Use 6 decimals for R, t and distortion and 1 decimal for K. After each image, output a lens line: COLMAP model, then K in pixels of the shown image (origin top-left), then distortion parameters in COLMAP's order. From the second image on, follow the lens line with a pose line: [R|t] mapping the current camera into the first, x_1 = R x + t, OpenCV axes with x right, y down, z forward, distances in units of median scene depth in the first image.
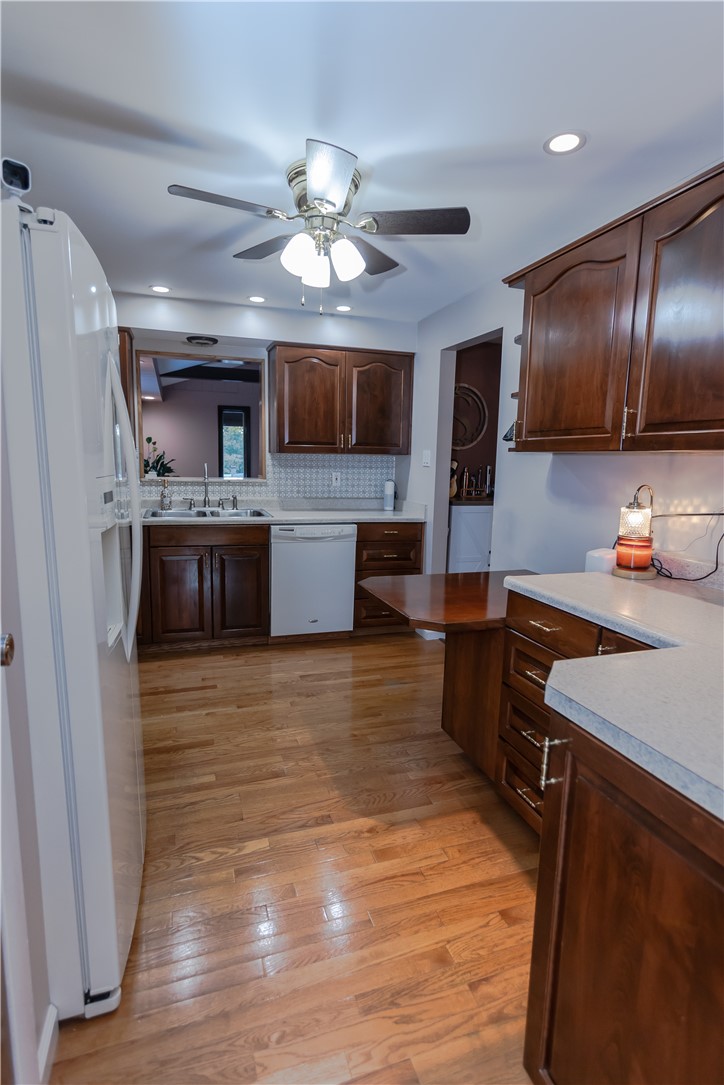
lens RADIAL K [[574.4, 0, 362.0], [0, 574.4, 542.5], [0, 0, 1]] dist [0.001164, 0.000340]
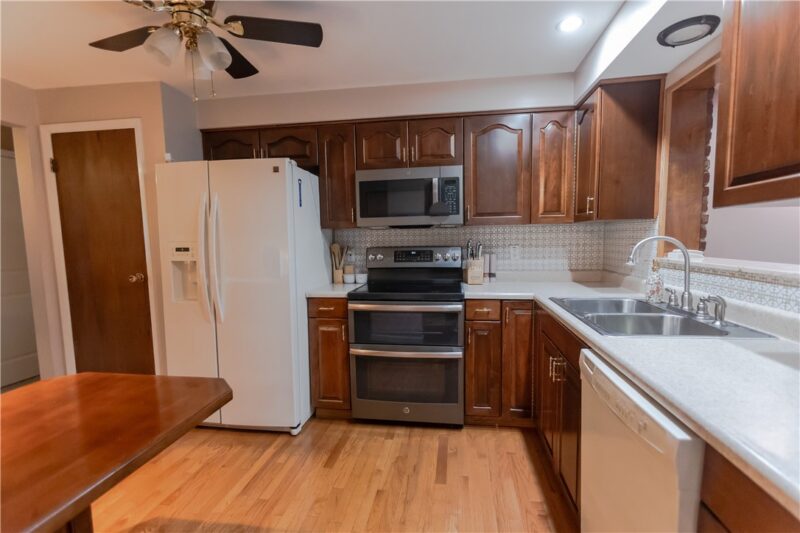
lens RADIAL K [[367.4, 0, 397.2], [0, 367.4, 277.8], [0, 0, 1]] dist [-0.000398, 0.000627]
pose [[-0.480456, 0.083163, -0.873067, 0.283379], [-0.116098, 0.980702, 0.157306, -0.166102], [0.869301, 0.176940, -0.461529, 1.303030]]
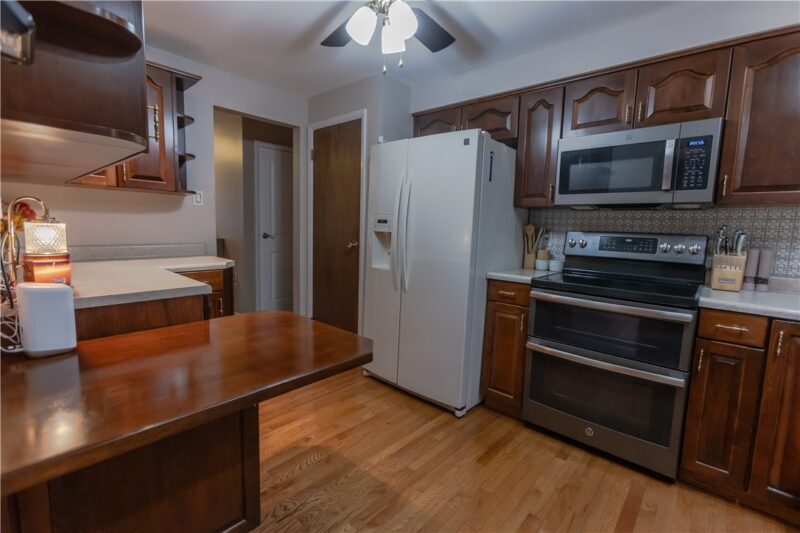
lens RADIAL K [[359.5, 0, 400.0], [0, 359.5, 266.5], [0, 0, 1]] dist [0.002841, 0.000938]
pose [[-0.874394, 0.006305, -0.485175, 0.191793], [-0.119393, 0.966377, 0.227732, -0.144457], [0.470298, 0.257054, -0.844241, 1.305522]]
